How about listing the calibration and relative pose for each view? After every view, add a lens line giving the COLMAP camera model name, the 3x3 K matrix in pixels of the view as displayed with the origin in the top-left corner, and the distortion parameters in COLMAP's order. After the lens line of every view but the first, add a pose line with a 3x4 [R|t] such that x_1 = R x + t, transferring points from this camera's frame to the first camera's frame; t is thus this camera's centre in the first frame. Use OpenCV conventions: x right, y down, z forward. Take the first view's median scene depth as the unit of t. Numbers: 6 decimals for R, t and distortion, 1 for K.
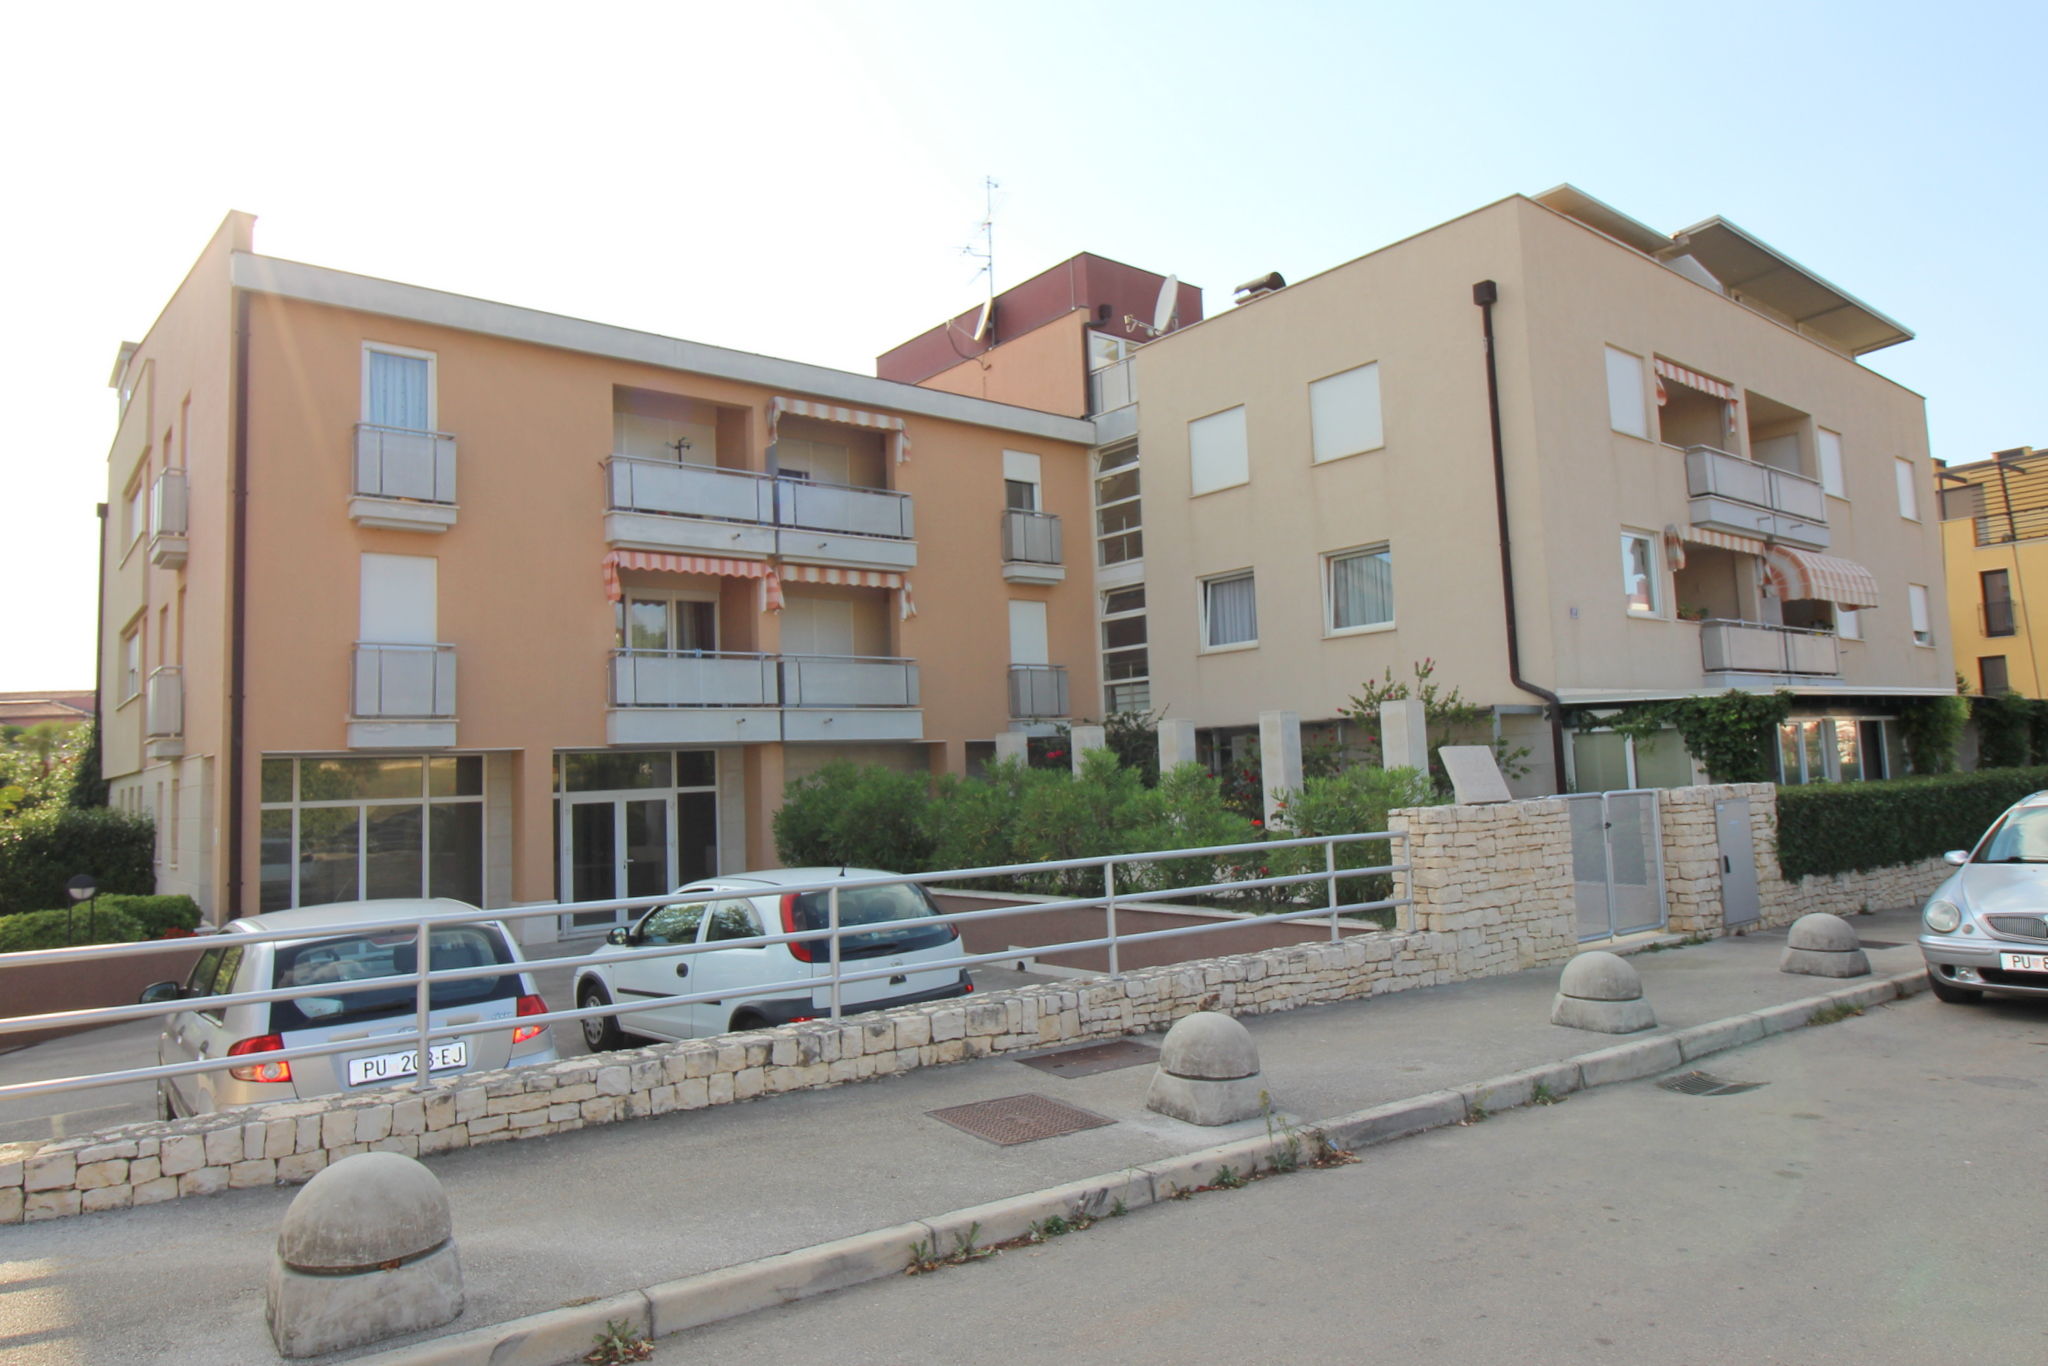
lens RADIAL K [[1257.2, 0, 1024.0], [0, 1257.2, 683.0], [0, 0, 1]] dist [0.000482, 0.000067]
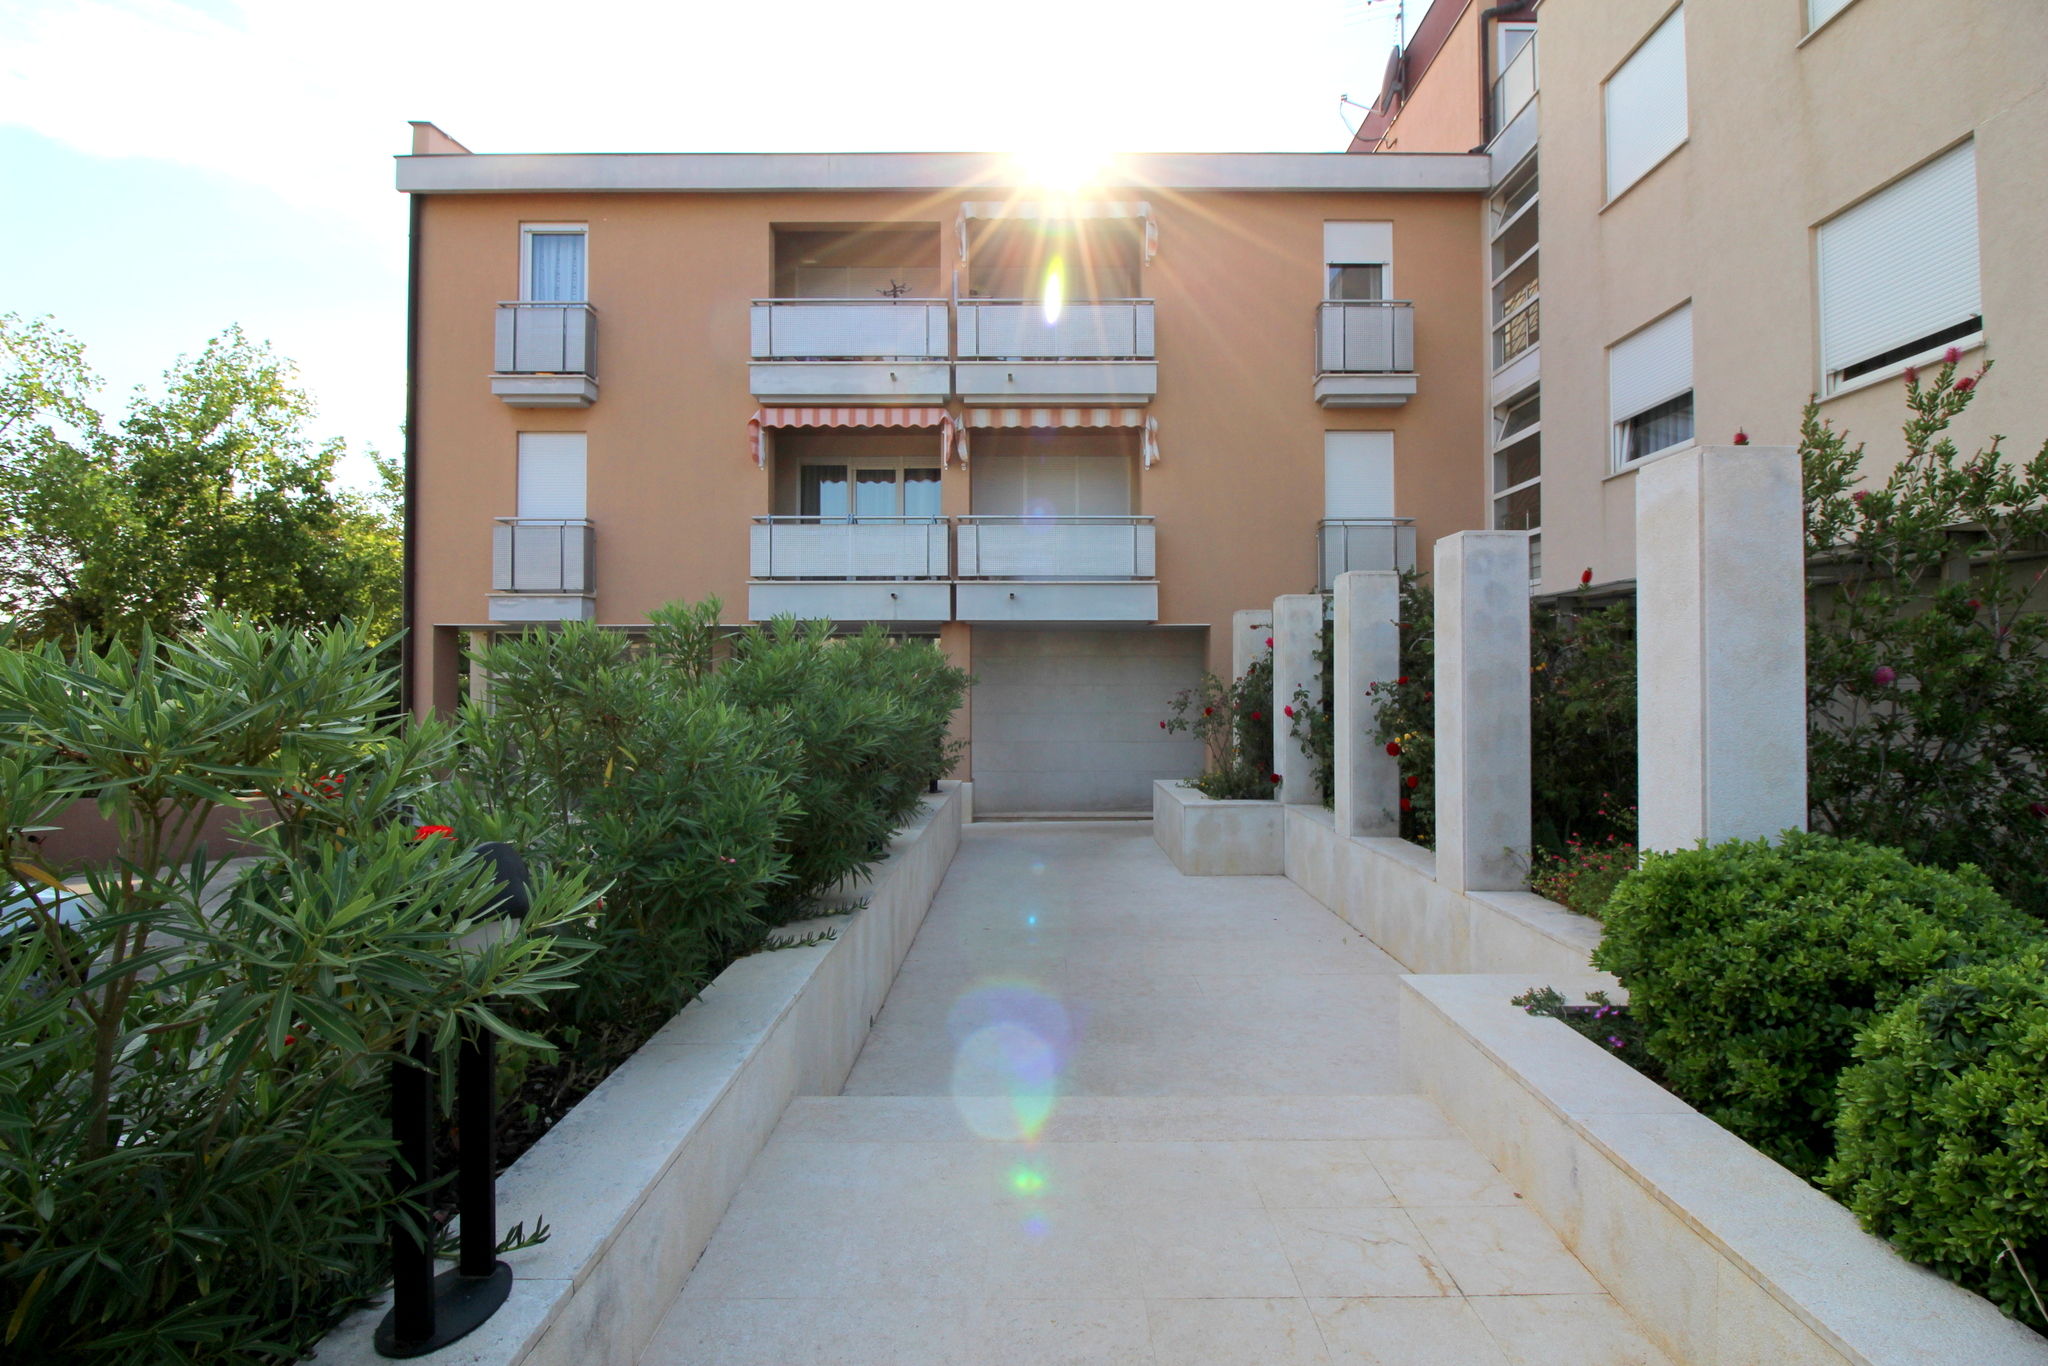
lens RADIAL K [[989.9, 0, 1028.9], [0, 989.9, 674.2], [0, 0, 1]] dist [-0.013411, -0.001966]
pose [[0.766436, 0.037739, -0.641211, 0.262572], [0.015405, 0.996905, 0.077088, 0.030767], [0.642136, -0.068961, 0.763483, 0.522133]]
